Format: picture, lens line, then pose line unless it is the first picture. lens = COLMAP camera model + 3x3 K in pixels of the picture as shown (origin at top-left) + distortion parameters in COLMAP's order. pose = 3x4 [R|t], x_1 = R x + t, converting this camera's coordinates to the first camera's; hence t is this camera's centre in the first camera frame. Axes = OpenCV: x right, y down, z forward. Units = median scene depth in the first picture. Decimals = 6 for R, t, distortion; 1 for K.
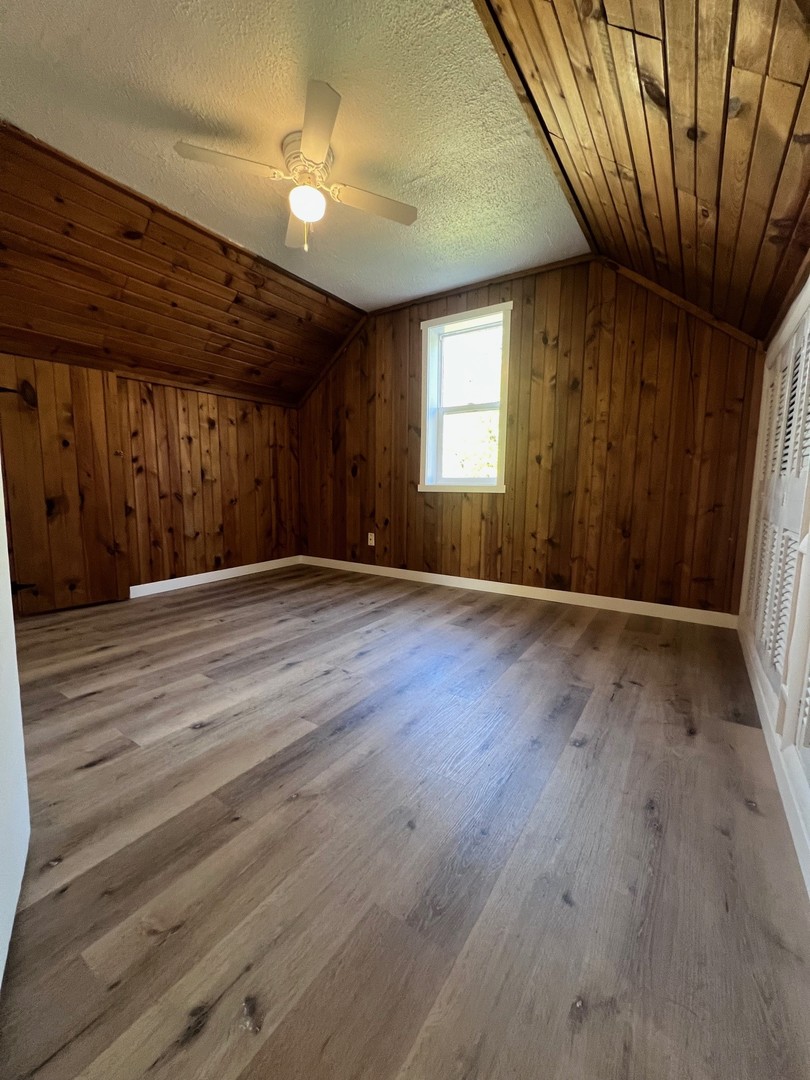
lens RADIAL K [[430.3, 0, 404.1], [0, 430.3, 537.9], [0, 0, 1]] dist [-0.001733, 0.000260]
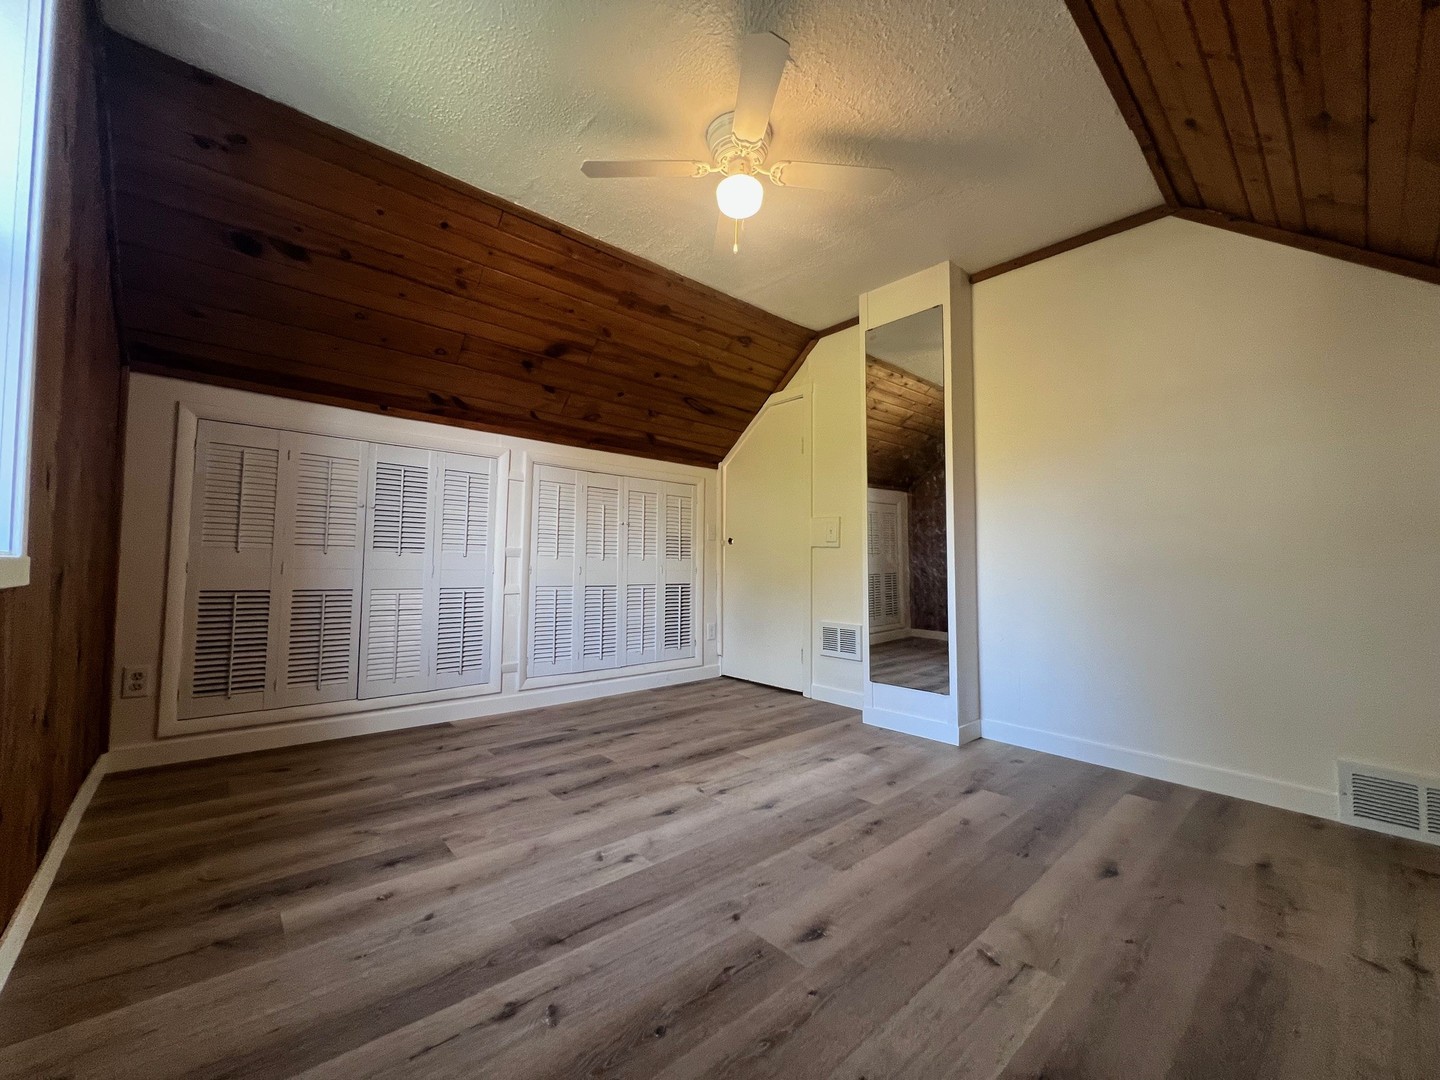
lens RADIAL K [[573.8, 0, 721.9], [0, 573.8, 538.6], [0, 0, 1]] dist [-0.001733, 0.000260]
pose [[-0.969179, -0.010582, 0.246129, -0.405211], [0.007407, 0.997374, 0.072050, -0.231851], [-0.246245, 0.071653, -0.966555, 1.852560]]
